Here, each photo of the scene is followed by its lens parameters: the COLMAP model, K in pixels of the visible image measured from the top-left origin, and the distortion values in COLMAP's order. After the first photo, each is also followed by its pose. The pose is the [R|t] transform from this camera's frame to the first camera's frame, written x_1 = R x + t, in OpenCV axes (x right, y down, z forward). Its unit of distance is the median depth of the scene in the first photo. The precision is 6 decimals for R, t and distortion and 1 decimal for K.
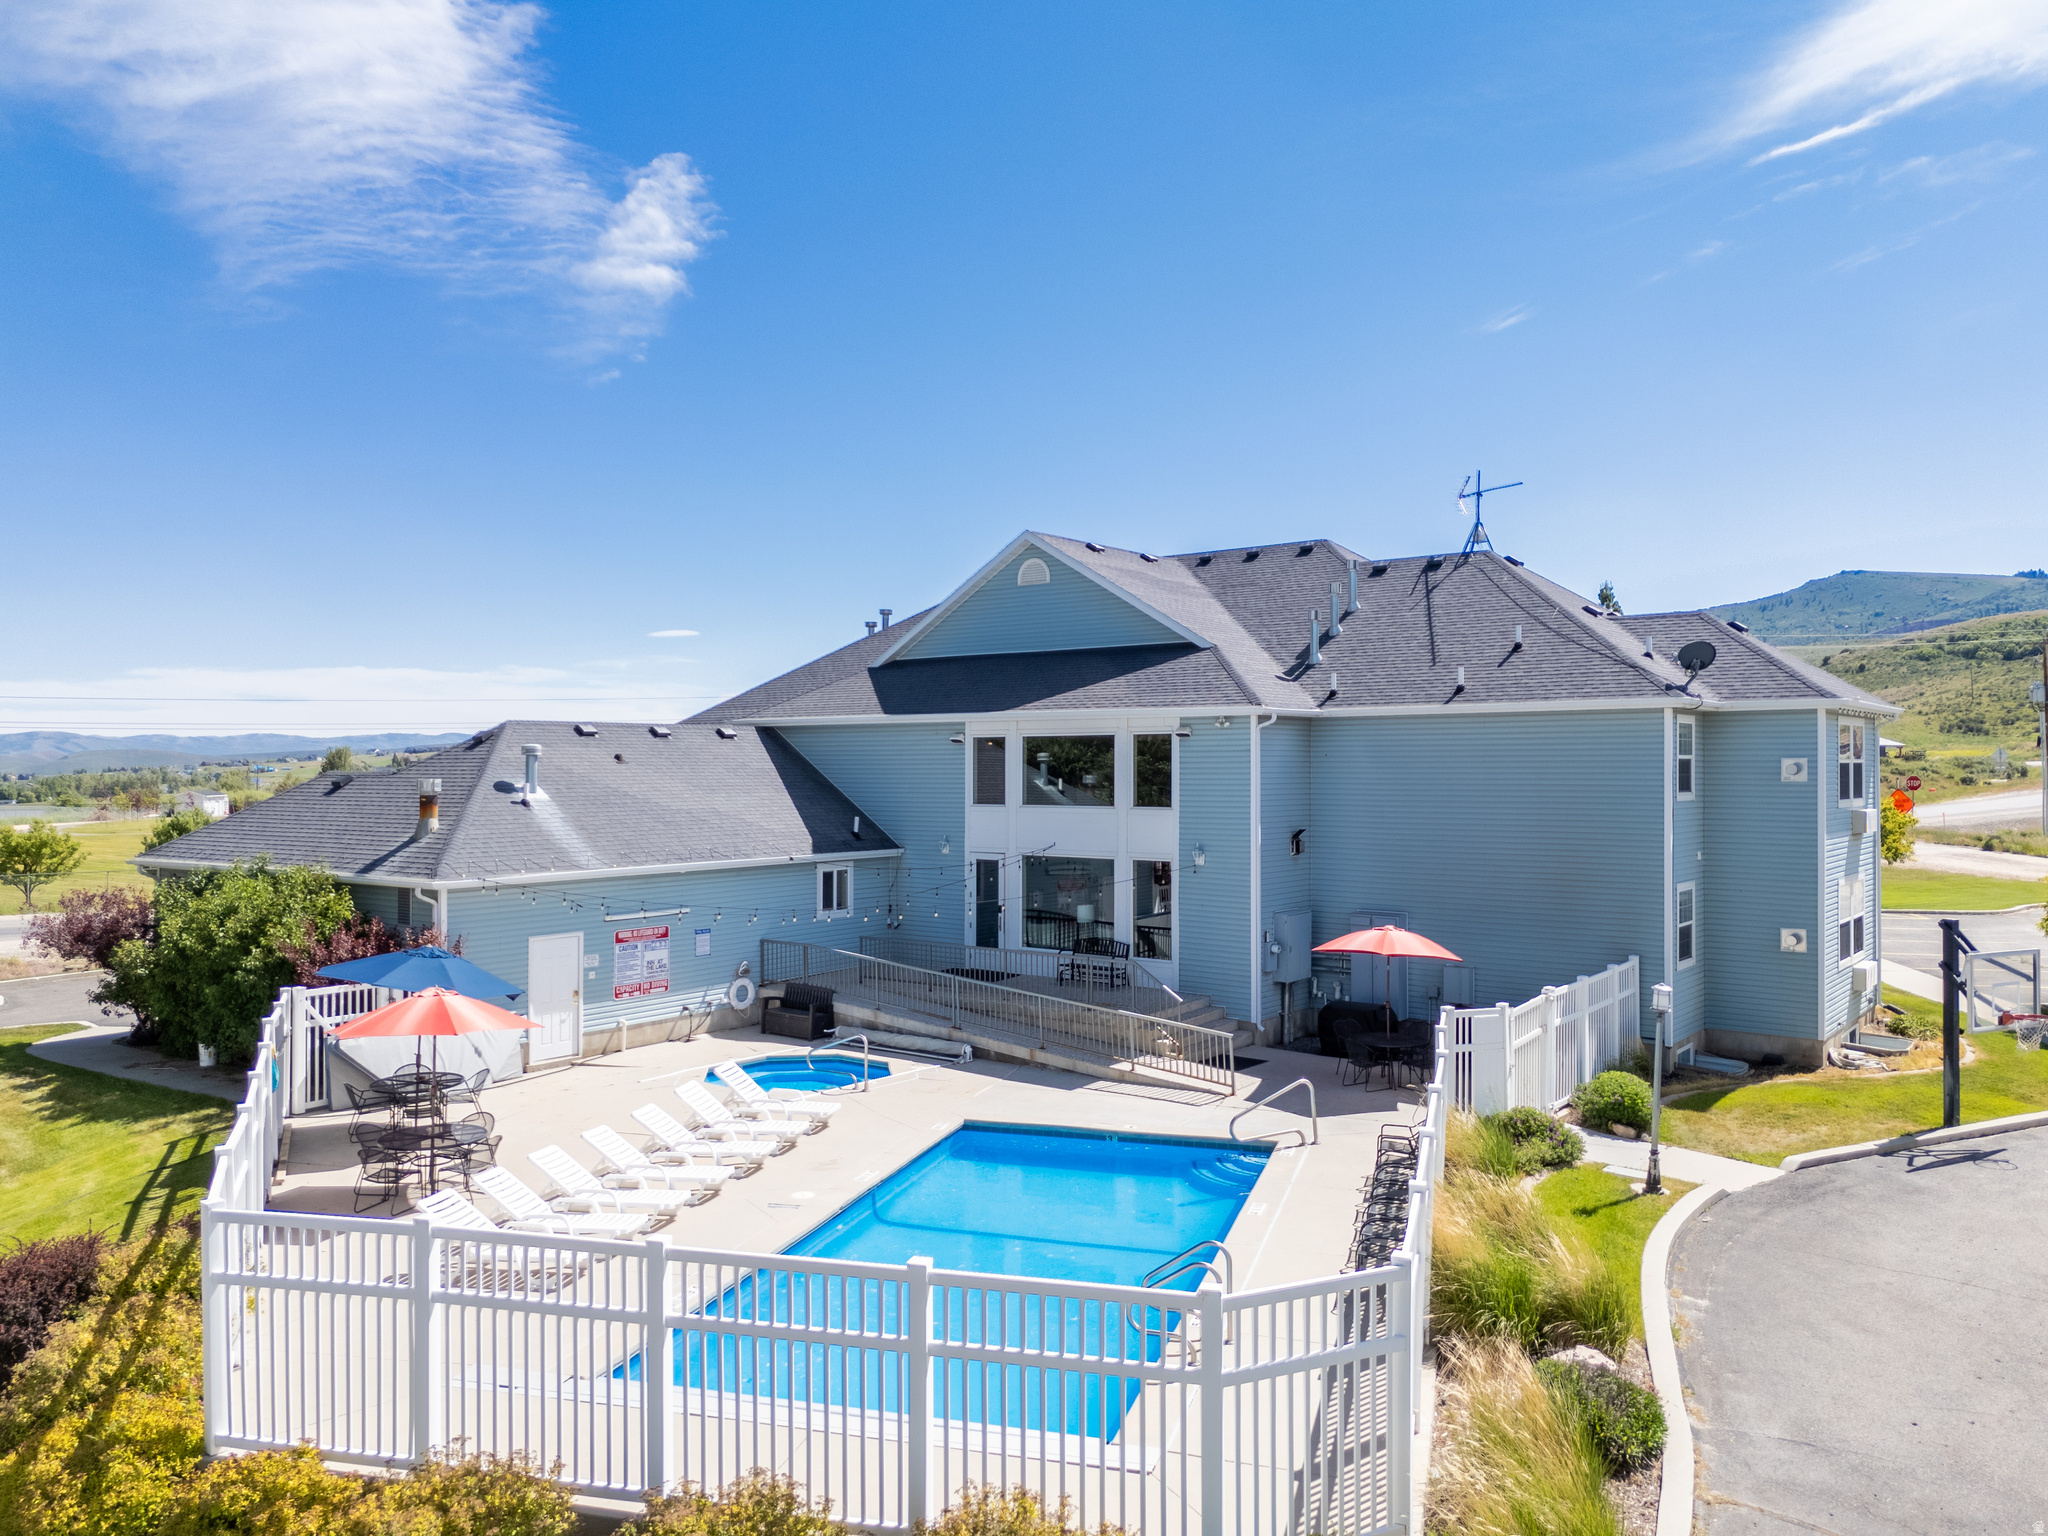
lens RADIAL K [[1548.3, 0, 1019.3], [0, 1548.3, 744.9], [0, 0, 1]] dist [0.060975, -0.050896]
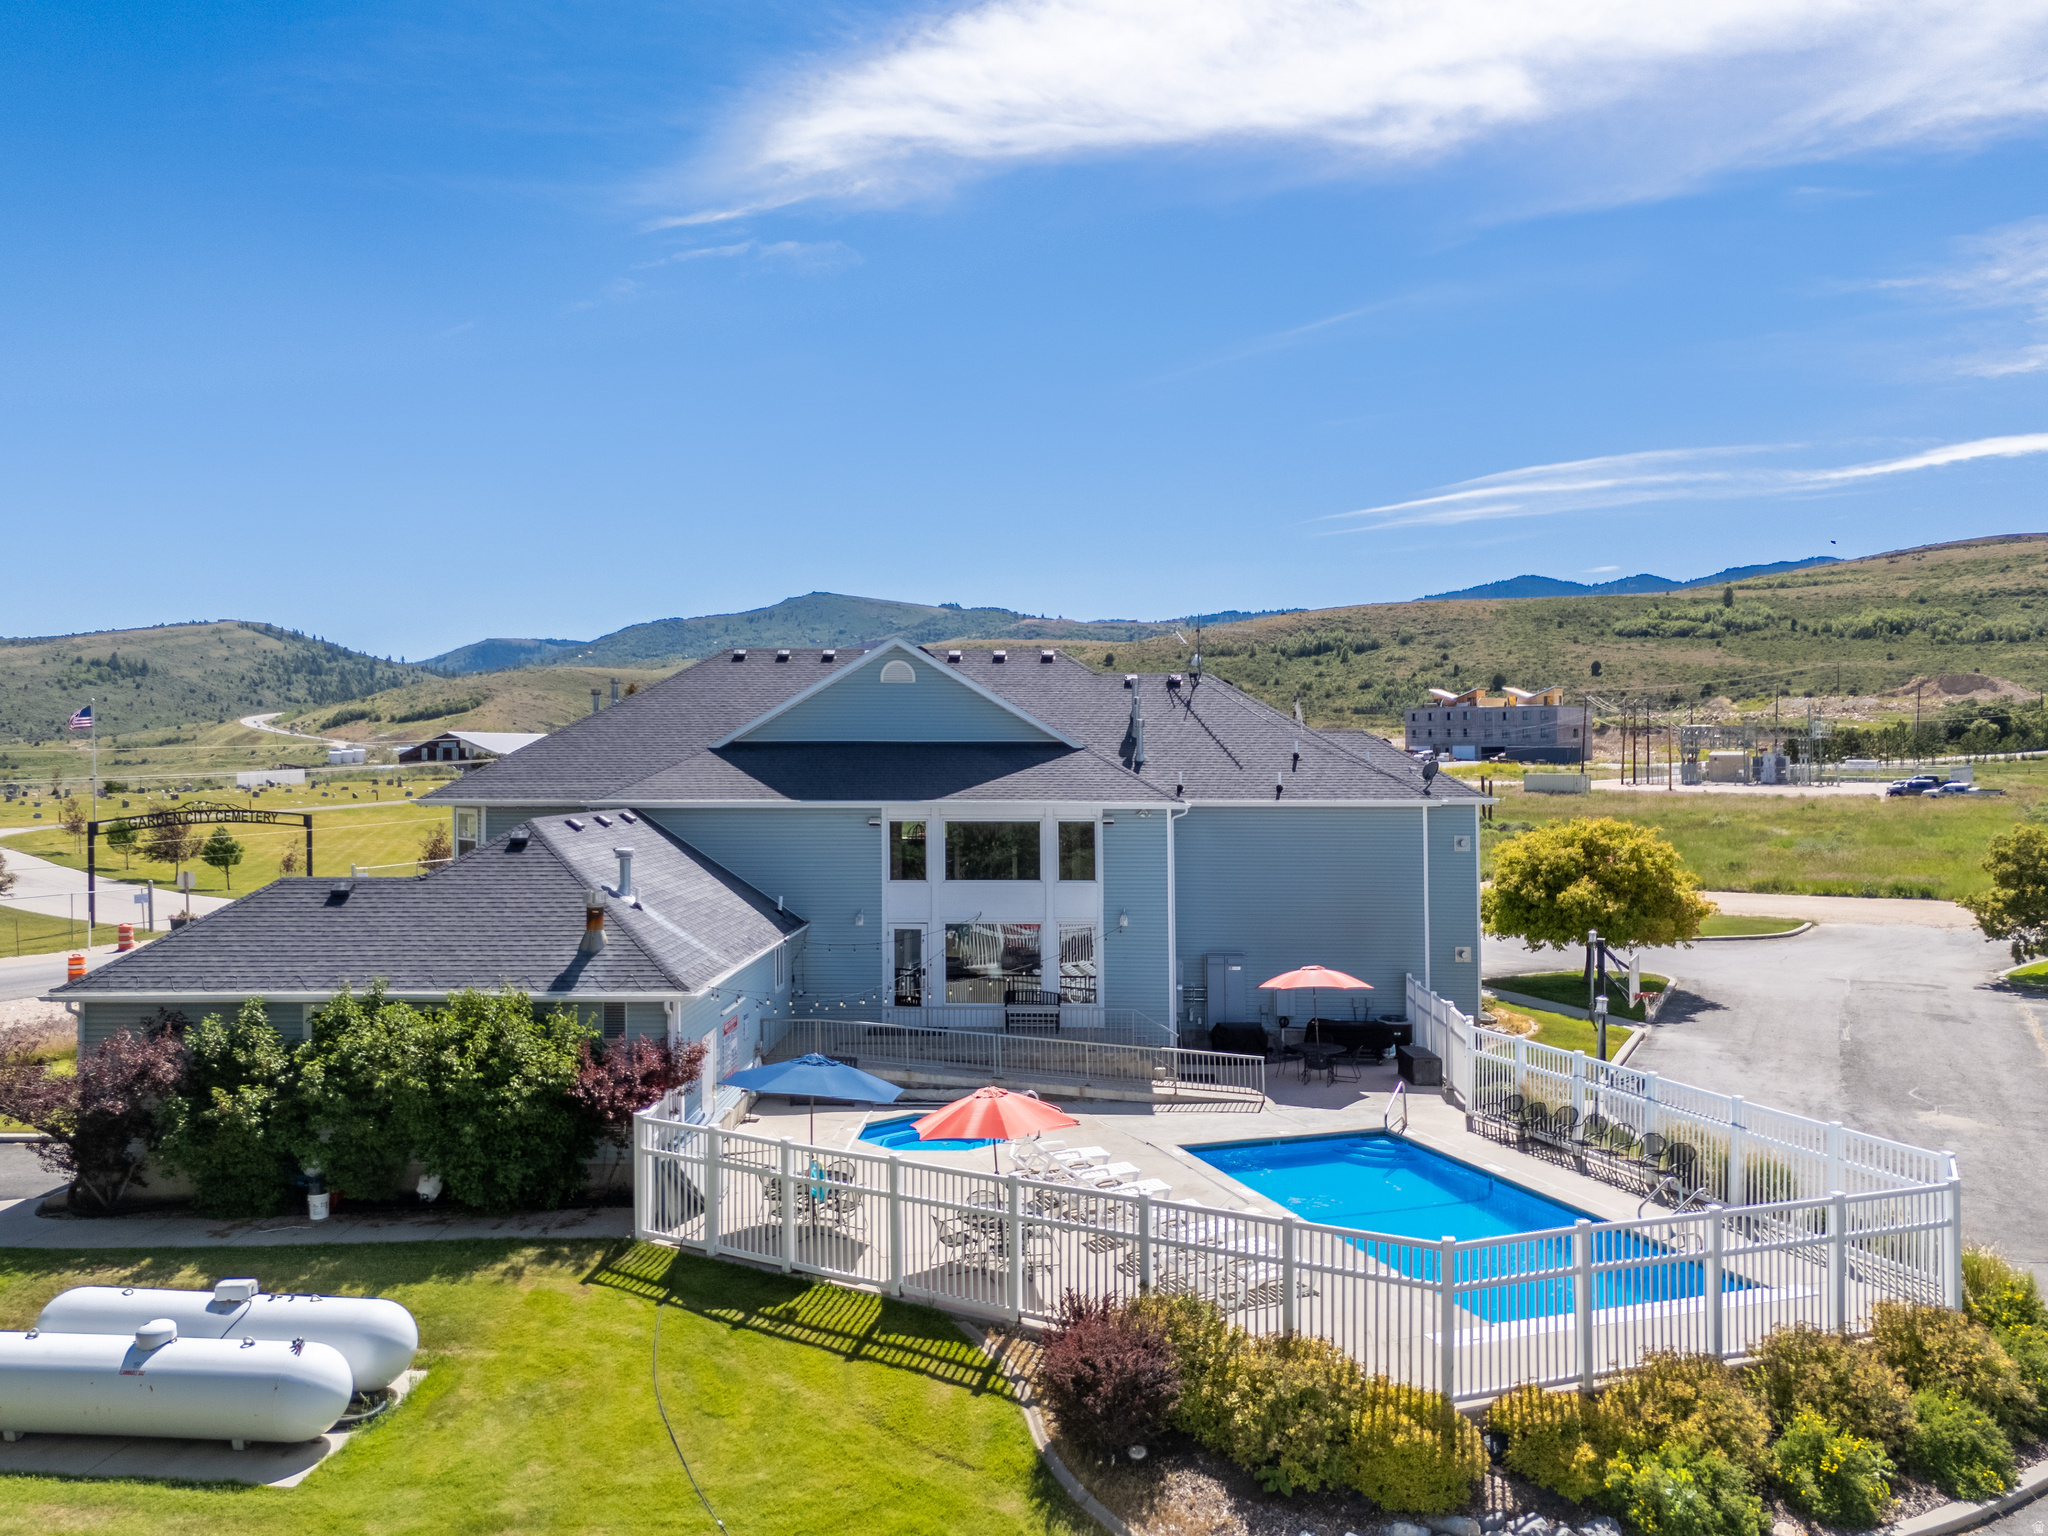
lens RADIAL K [[1548.3, 0, 1054.5], [0, 1548.3, 760.4], [0, 0, 1]] dist [0.060975, -0.050896]
pose [[0.796310, 0.004965, 0.604869, -0.724975], [-0.012989, 0.999876, 0.008893, -0.071745], [-0.604750, -0.014938, 0.796276, 0.029766]]
